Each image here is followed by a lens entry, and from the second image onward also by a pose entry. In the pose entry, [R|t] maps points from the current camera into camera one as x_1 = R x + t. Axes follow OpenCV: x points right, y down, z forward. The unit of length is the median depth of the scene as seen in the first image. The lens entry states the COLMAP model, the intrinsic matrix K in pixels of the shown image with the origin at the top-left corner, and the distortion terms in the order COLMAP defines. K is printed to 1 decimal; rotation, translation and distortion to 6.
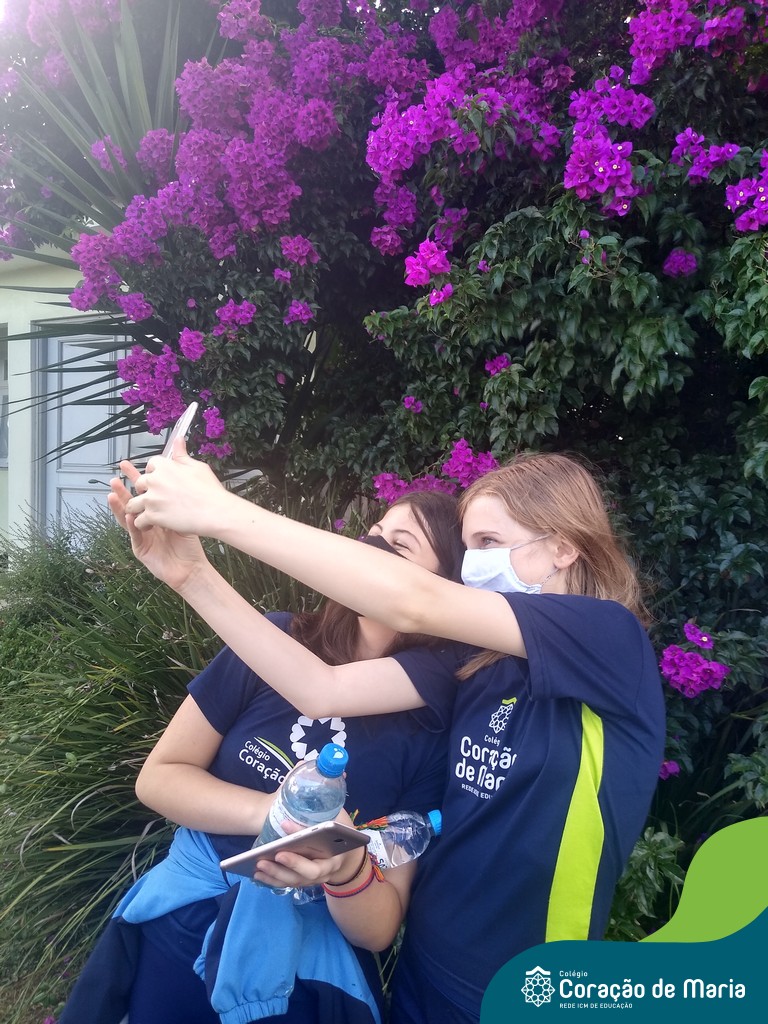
lens RADIAL K [[785.8, 0, 384.0], [0, 785.8, 512.0], [0, 0, 1]] dist [0.084505, -0.149181]
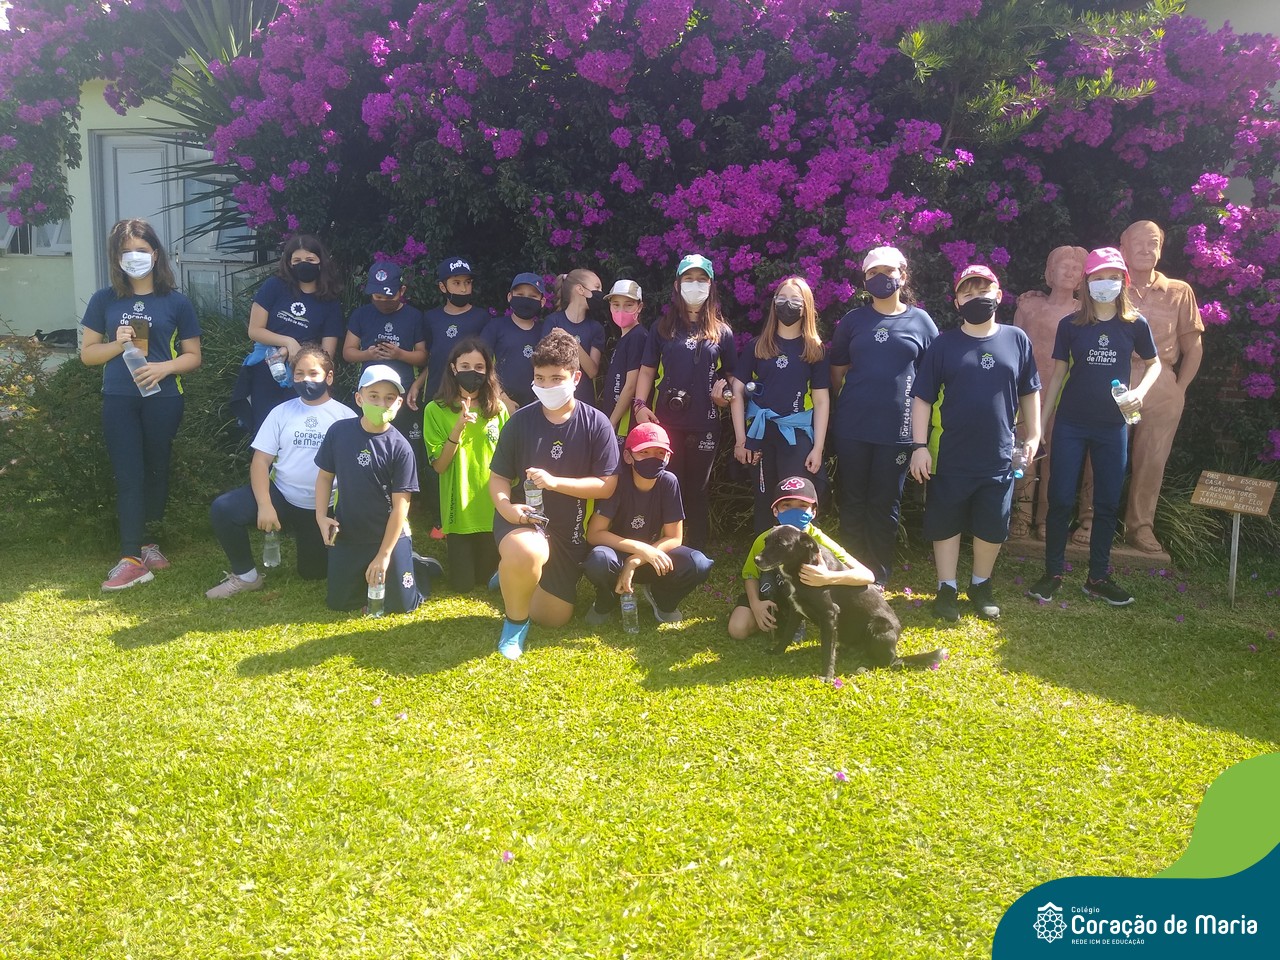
lens RADIAL K [[982.3, 0, 686.8], [0, 982.3, 481.4], [0, 0, 1]] dist [0.084505, -0.149181]
pose [[0.967129, -0.027096, 0.252839, 0.103343], [-0.007575, 0.990795, 0.135157, 0.188444], [-0.254174, -0.132629, 0.958022, -1.768712]]
